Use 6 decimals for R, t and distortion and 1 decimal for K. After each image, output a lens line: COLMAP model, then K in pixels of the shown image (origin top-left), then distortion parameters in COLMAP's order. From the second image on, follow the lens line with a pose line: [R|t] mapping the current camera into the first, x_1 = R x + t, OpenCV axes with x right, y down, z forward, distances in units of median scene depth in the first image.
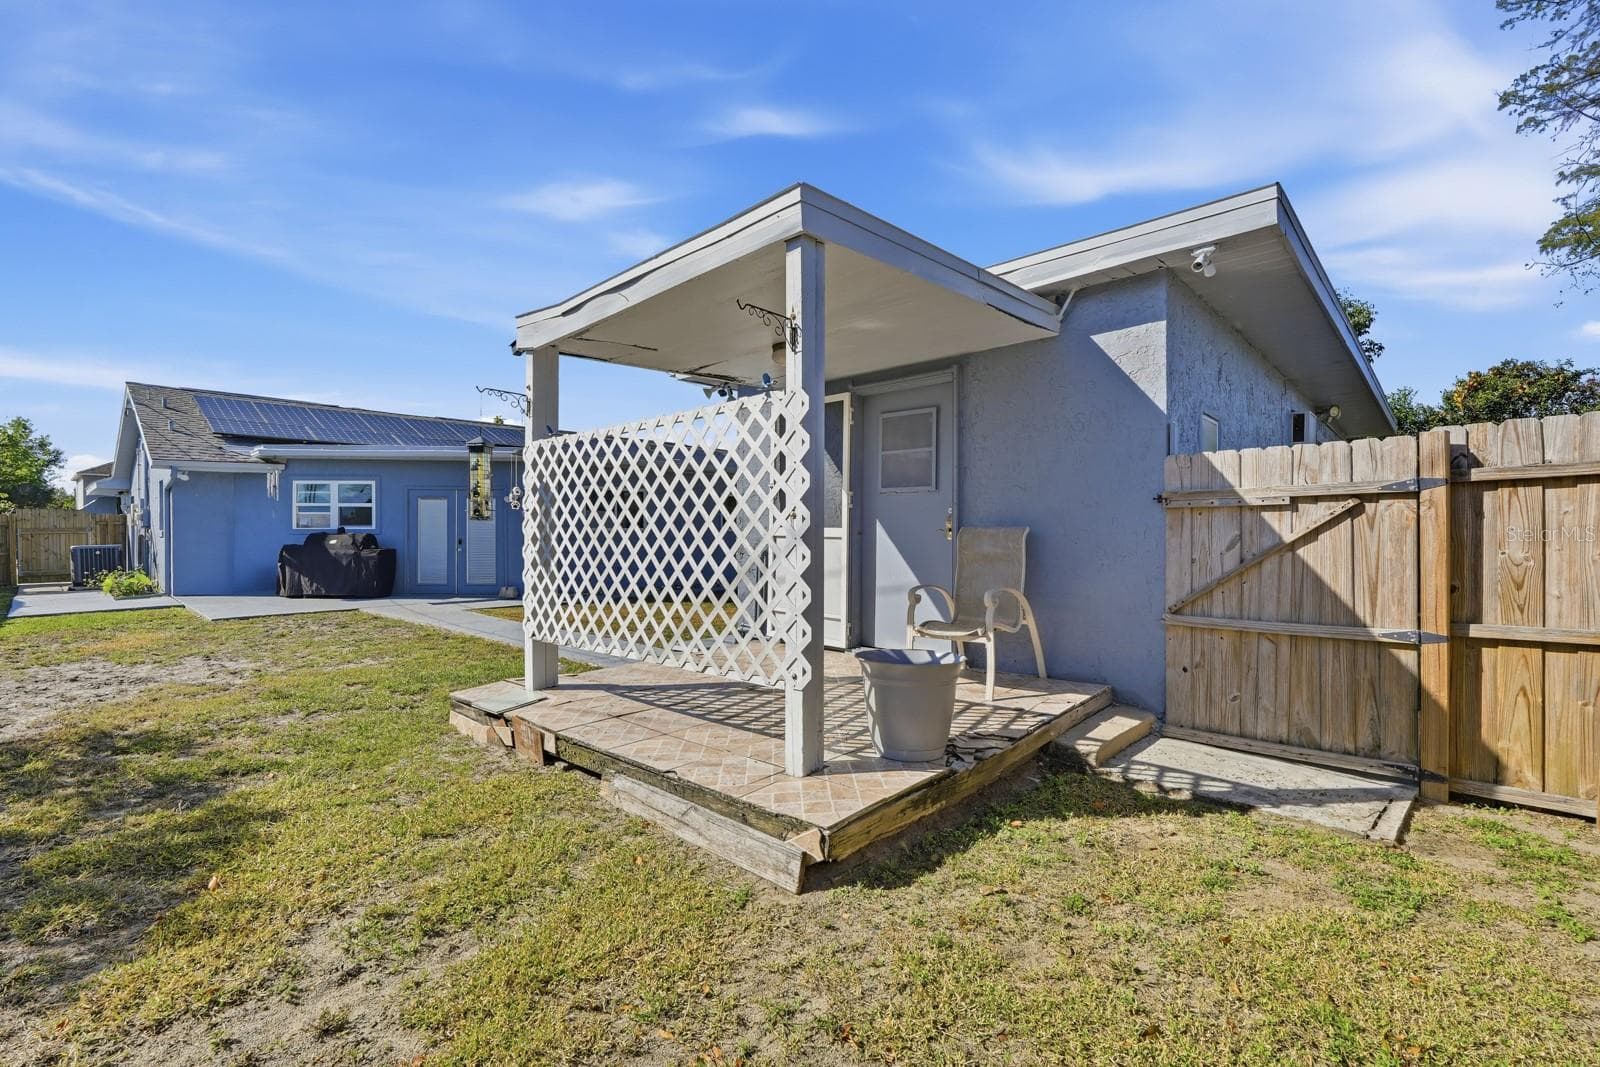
lens RADIAL K [[721.2, 0, 806.1], [0, 721.2, 534.2], [0, 0, 1]] dist [0.021609, 0.001052]
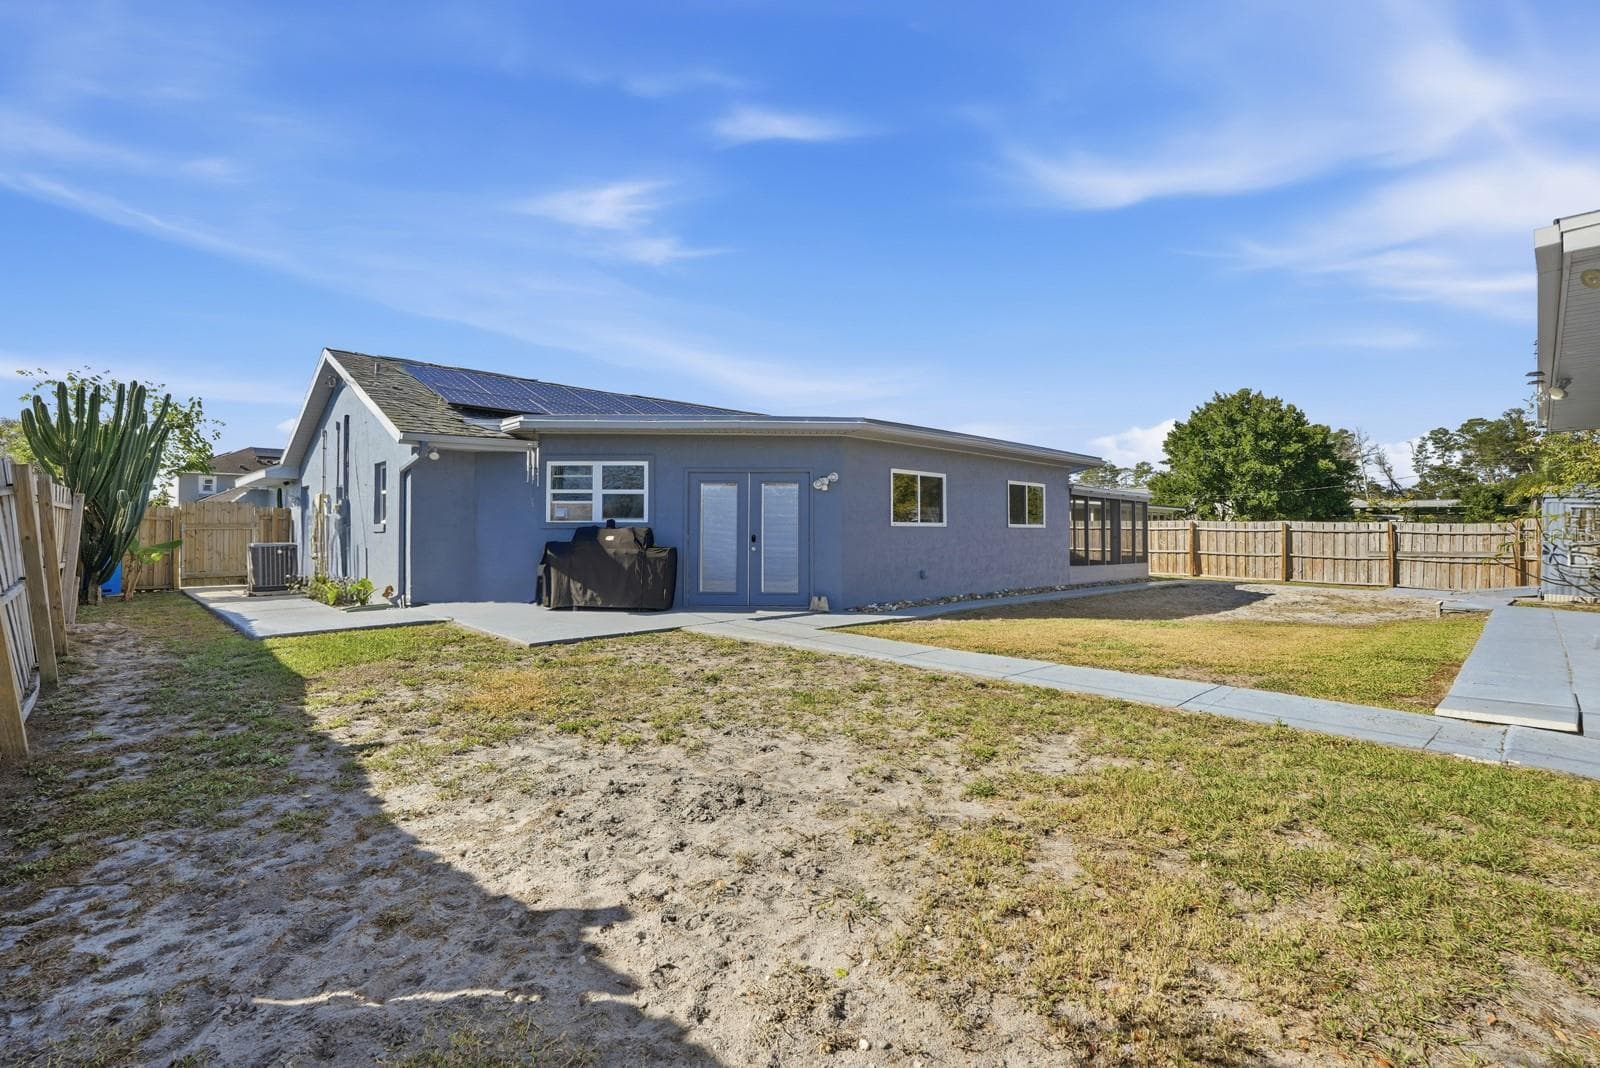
lens RADIAL K [[721.2, 0, 794.6], [0, 721.2, 528.5], [0, 0, 1]] dist [0.021609, 0.001052]
pose [[0.999975, 0.004147, -0.005755, -0.427313], [-0.004242, 0.999852, -0.016660, 0.011559], [0.005685, 0.016684, 0.999845, 0.212998]]
